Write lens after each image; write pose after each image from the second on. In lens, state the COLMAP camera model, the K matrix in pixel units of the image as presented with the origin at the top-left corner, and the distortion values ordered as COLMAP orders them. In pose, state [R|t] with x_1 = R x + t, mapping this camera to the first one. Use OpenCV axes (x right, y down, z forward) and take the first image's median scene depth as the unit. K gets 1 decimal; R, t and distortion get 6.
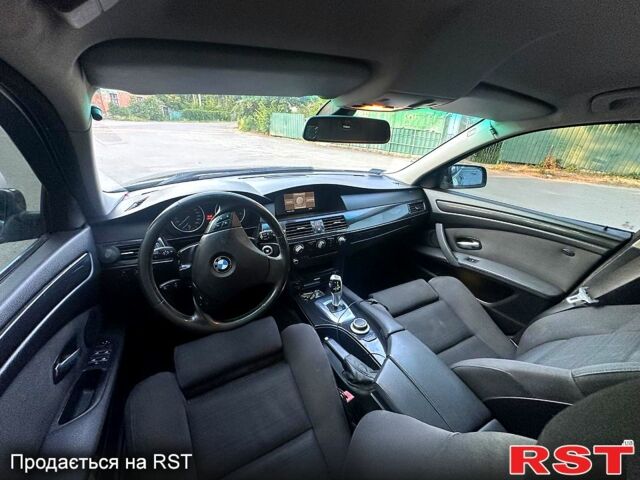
lens RADIAL K [[259.0, 0, 320.0], [0, 259.0, 240.0], [0, 0, 1]] dist [0.014395, 0.000100]
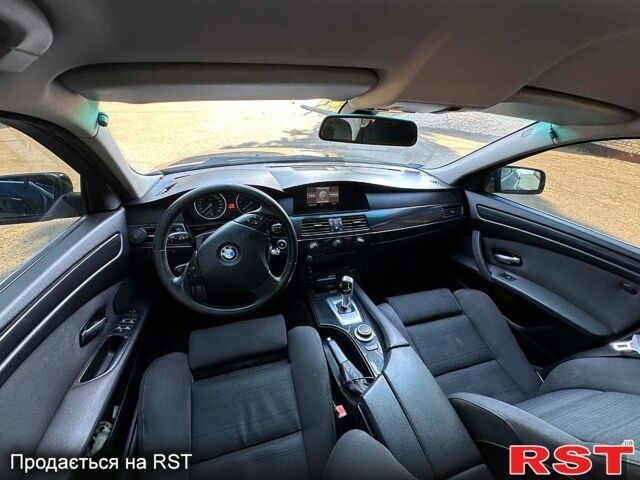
lens RADIAL K [[259.0, 0, 320.0], [0, 259.0, 240.0], [0, 0, 1]] dist [0.014395, 0.000100]
pose [[0.981590, 0.112831, -0.154110, 0.095083], [-0.100724, 0.991341, 0.084250, -0.074971], [0.162282, -0.067177, 0.984455, 0.028507]]
